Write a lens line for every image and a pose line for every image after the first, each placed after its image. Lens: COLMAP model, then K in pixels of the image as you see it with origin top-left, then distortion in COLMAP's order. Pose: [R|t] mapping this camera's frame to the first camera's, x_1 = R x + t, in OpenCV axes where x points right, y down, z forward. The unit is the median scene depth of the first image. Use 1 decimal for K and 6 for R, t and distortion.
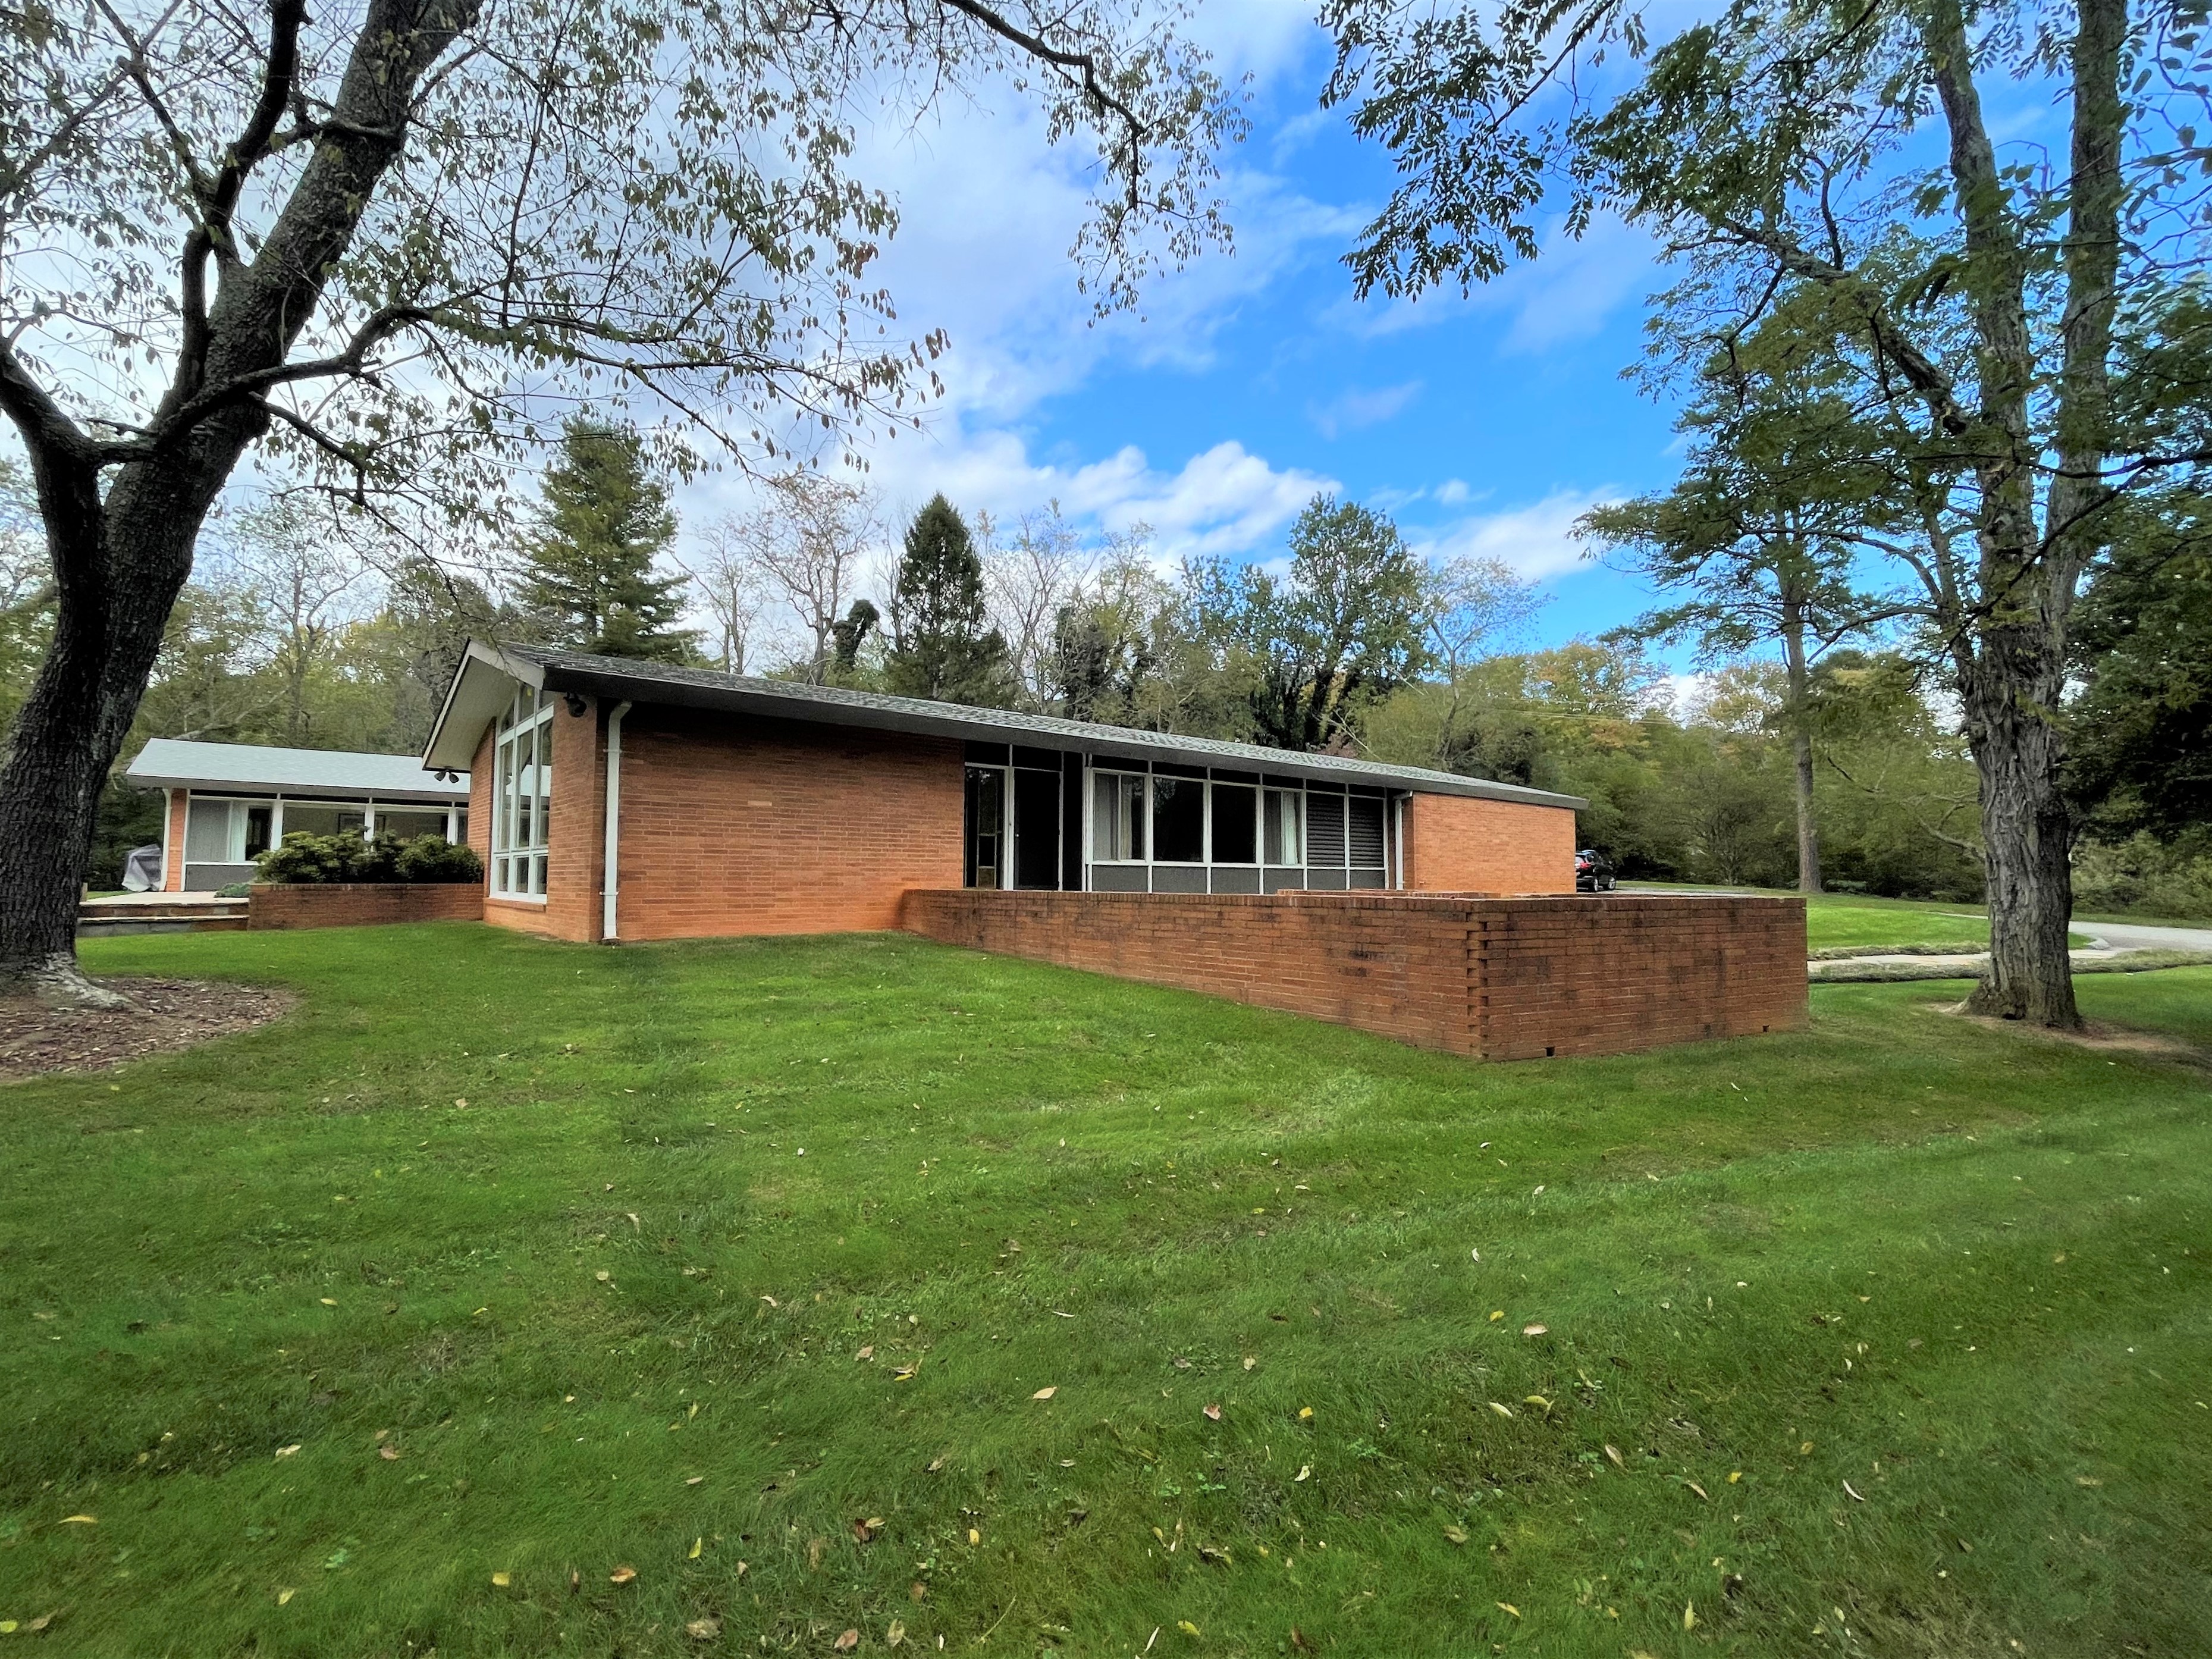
lens RADIAL K [[968.7, 0, 1106.0], [0, 968.7, 829.5], [0, 0, 1]] dist [0.000339, -0.000087]
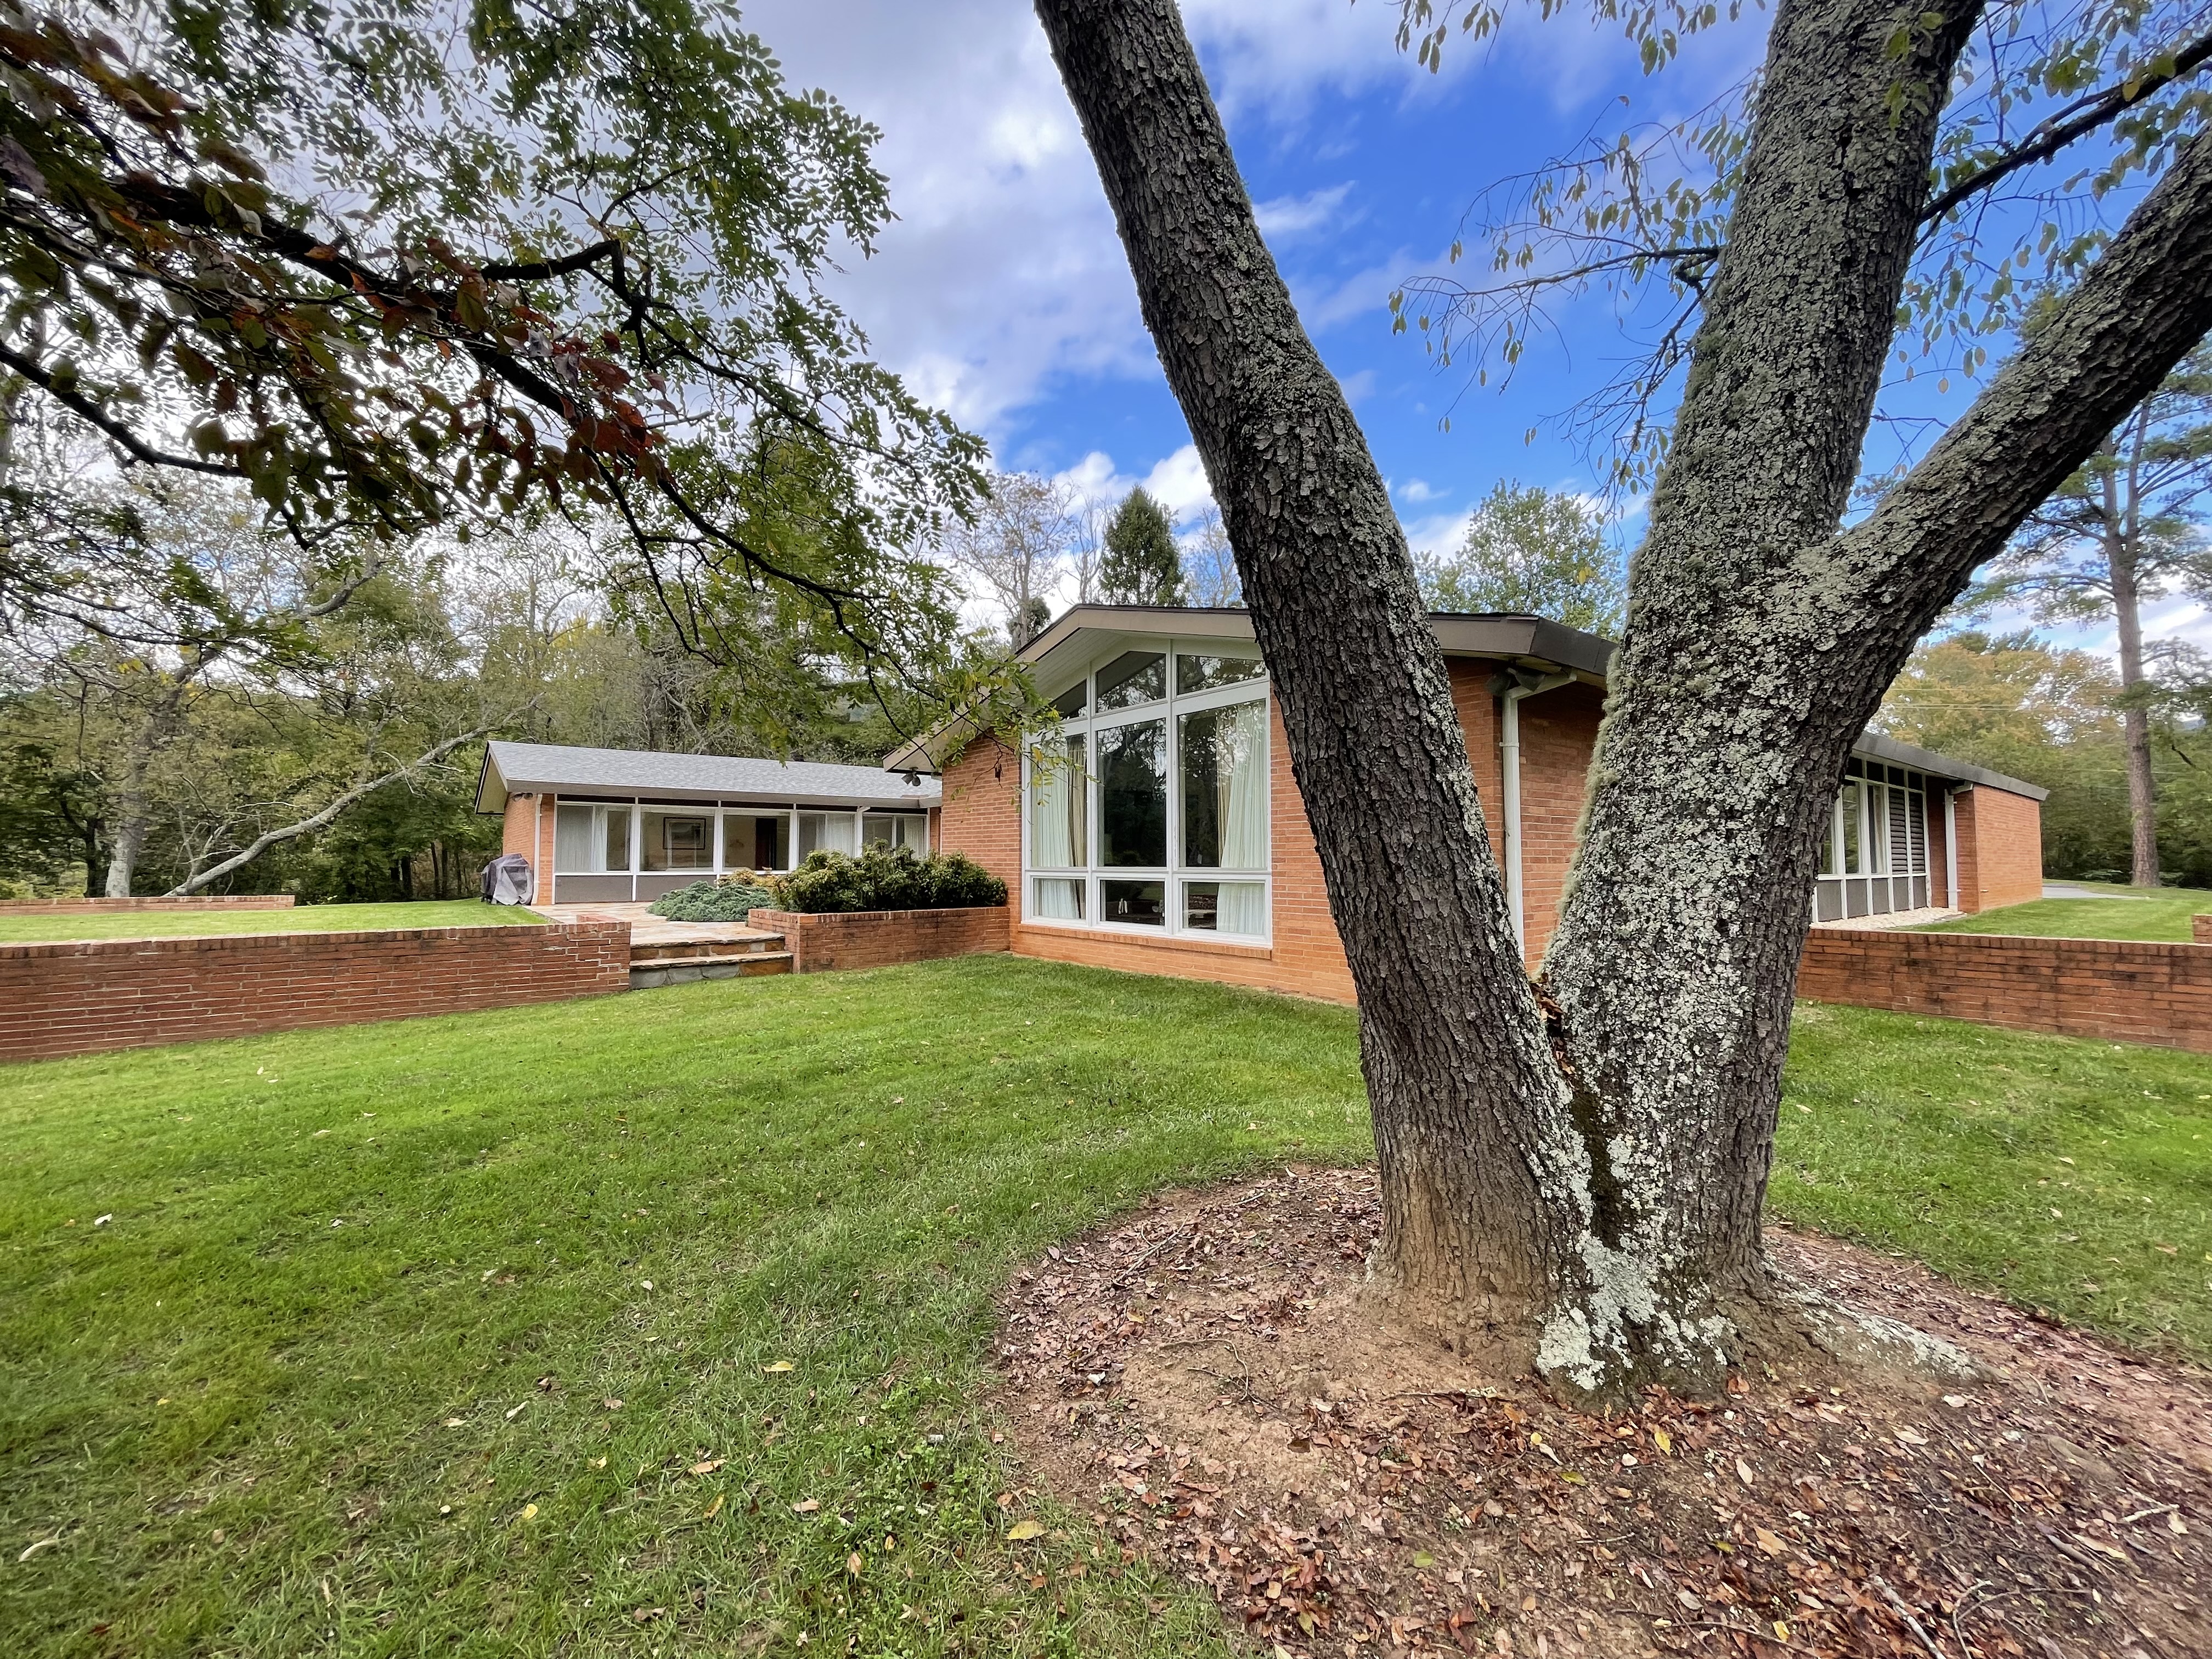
lens RADIAL K [[892.1, 0, 1106.0], [0, 892.1, 829.5], [0, 0, 1]] dist [-0.001204, -0.000215]
pose [[0.999049, -0.007997, -0.042870, -0.423905], [0.008655, 0.999847, 0.015171, -0.018287], [0.042742, -0.015528, 0.998965, 0.186997]]
